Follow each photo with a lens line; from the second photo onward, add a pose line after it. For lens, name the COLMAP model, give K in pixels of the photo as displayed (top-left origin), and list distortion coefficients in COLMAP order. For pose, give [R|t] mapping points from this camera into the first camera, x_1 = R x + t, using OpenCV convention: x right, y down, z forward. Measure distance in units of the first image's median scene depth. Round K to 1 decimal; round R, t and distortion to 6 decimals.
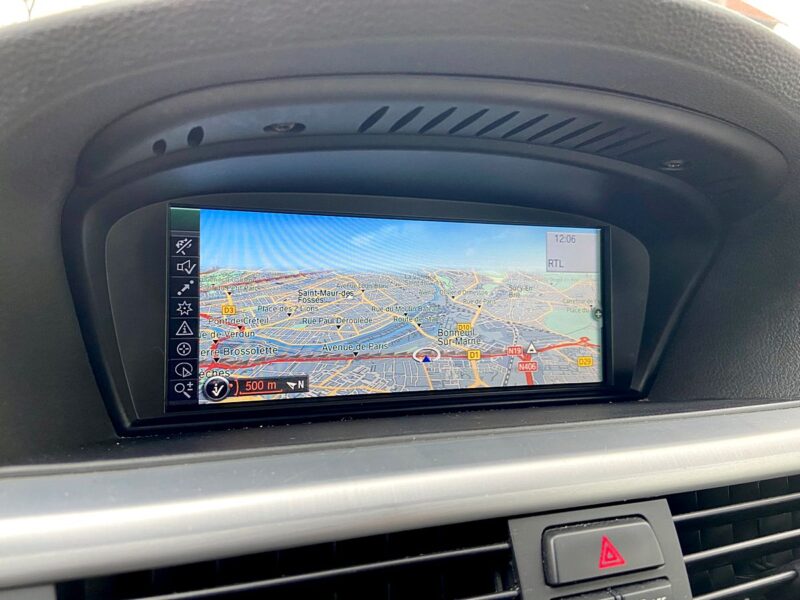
lens RADIAL K [[621.9, 0, 400.1], [0, 621.9, 278.9], [0, 0, 1]] dist [0.110108, -0.146089]
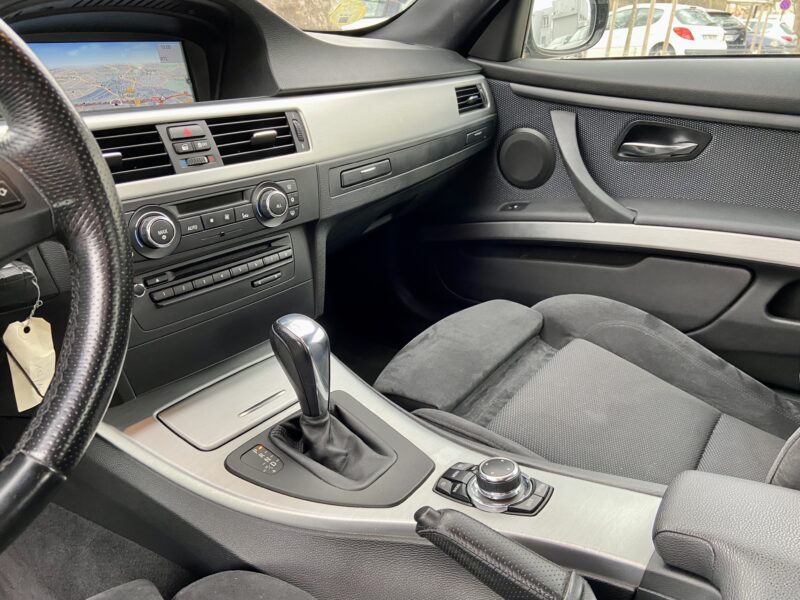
lens RADIAL K [[597.6, 0, 400.4], [0, 597.6, 295.8], [0, 0, 1]] dist [0.103306, -0.129017]
pose [[0.862042, -0.261594, 0.434110, -0.240991], [0.136324, 0.944618, 0.298518, 0.291195], [-0.488159, -0.198155, 0.849962, -1.769080]]
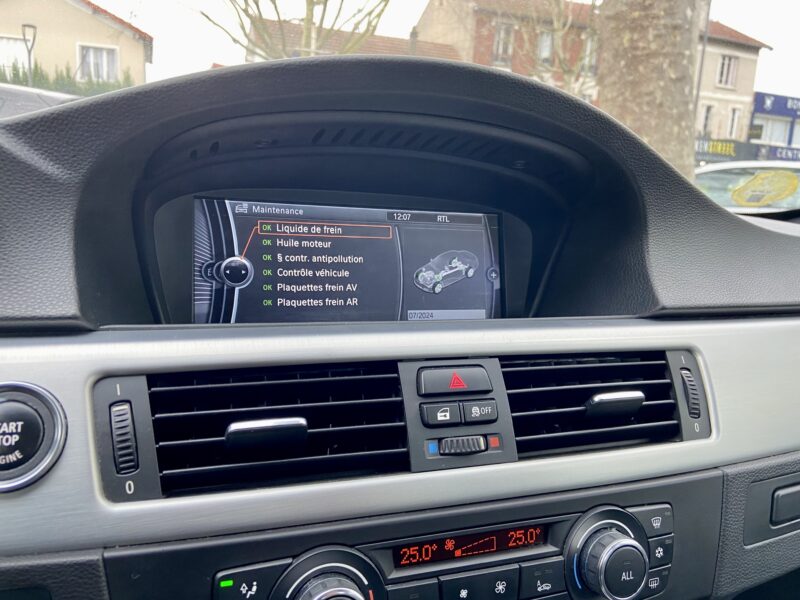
lens RADIAL K [[621.9, 0, 400.1], [0, 621.9, 278.9], [0, 0, 1]] dist [0.110108, -0.146089]
pose [[0.999756, -0.021593, 0.004670, 0.111983], [0.021780, 0.998774, -0.044445, 0.145884], [-0.003705, 0.044536, 0.999001, -0.469004]]
